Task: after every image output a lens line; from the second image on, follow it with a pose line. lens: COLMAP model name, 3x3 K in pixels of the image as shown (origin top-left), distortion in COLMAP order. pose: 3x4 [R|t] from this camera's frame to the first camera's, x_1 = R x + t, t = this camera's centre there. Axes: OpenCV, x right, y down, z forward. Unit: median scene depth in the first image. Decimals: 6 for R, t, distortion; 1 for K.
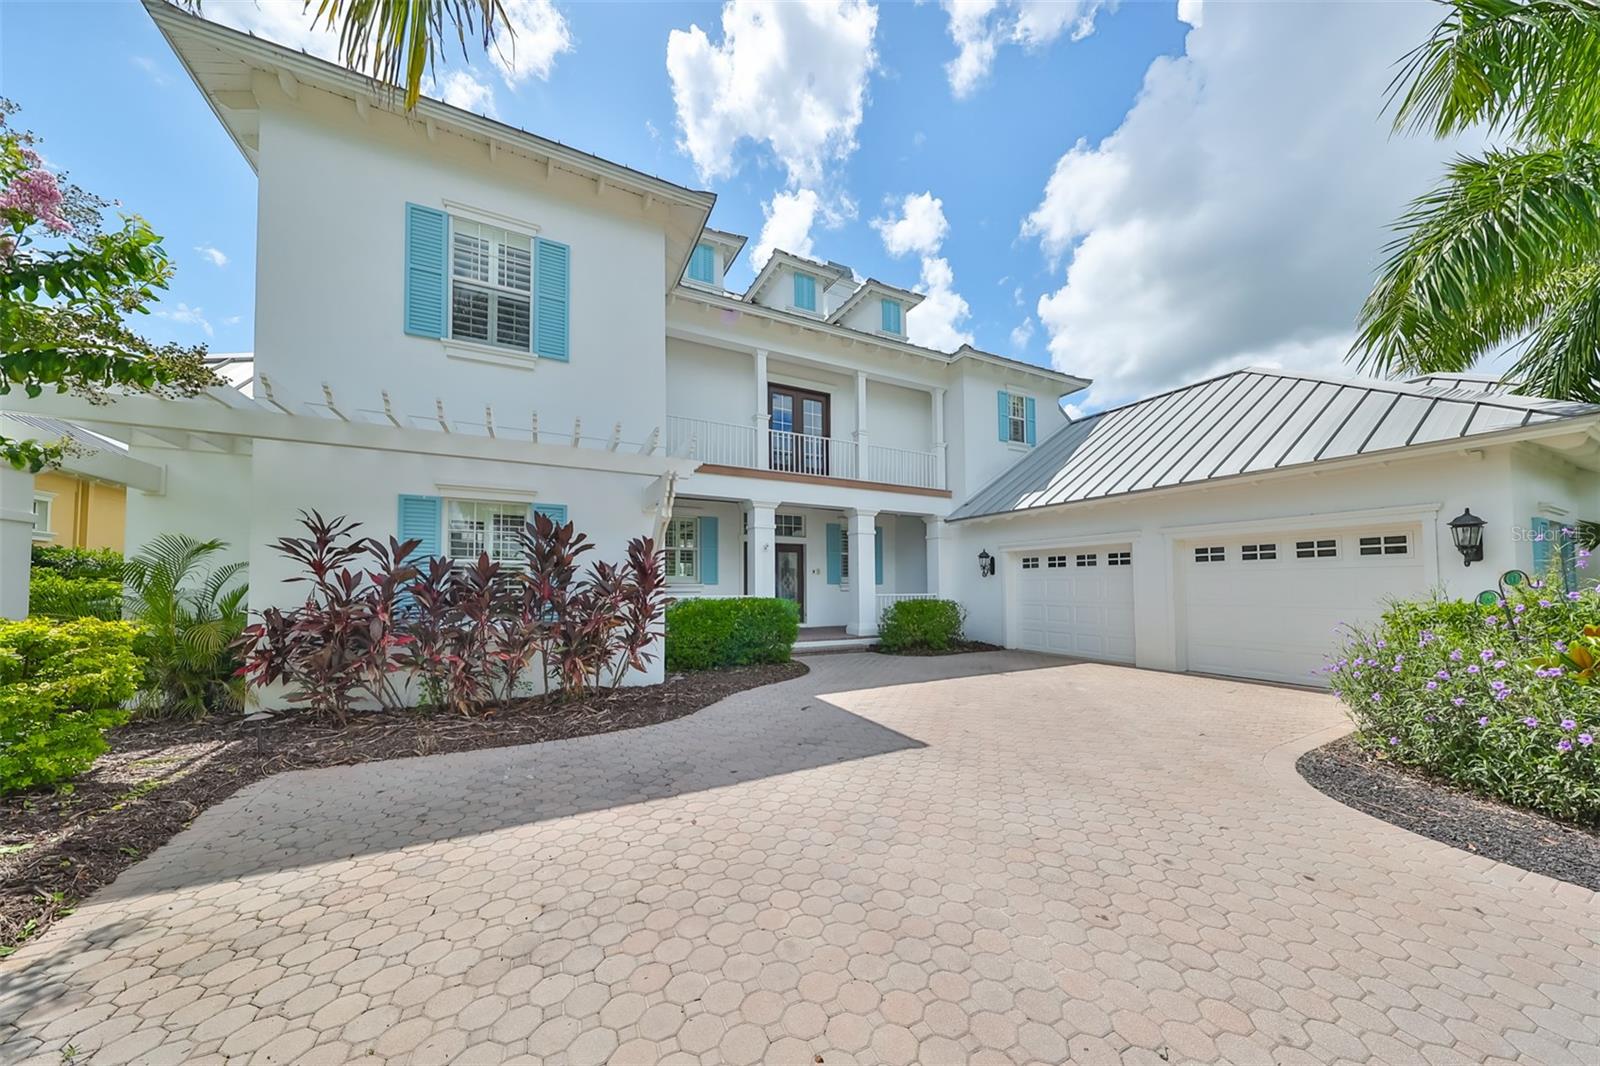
lens RADIAL K [[499.3, 0, 834.6], [0, 499.3, 571.2], [0, 0, 1]] dist [-0.000159, 0.000254]
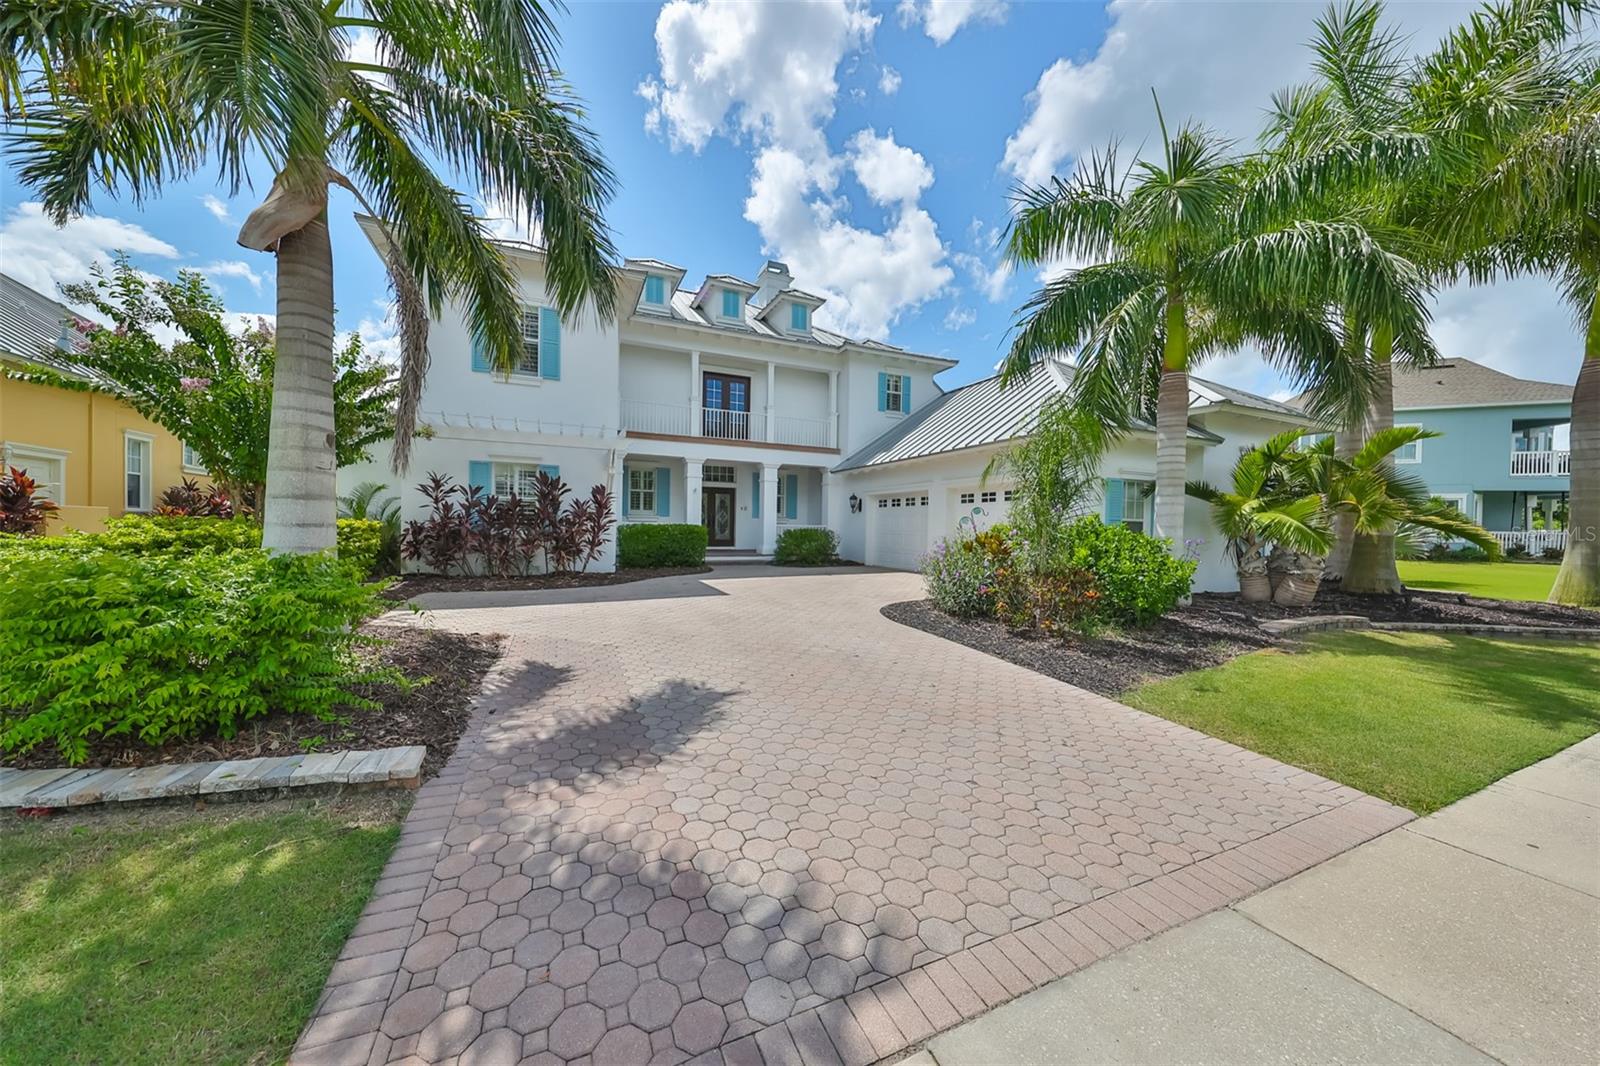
lens RADIAL K [[496.7, 0, 789.0], [0, 496.7, 526.8], [0, 0, 1]] dist [-0.003426, 0.000314]
pose [[0.995491, 0.015659, -0.093553, 0.284805], [-0.012905, 0.999468, 0.029964, 0.011524], [0.093972, -0.028622, 0.995163, -0.431822]]
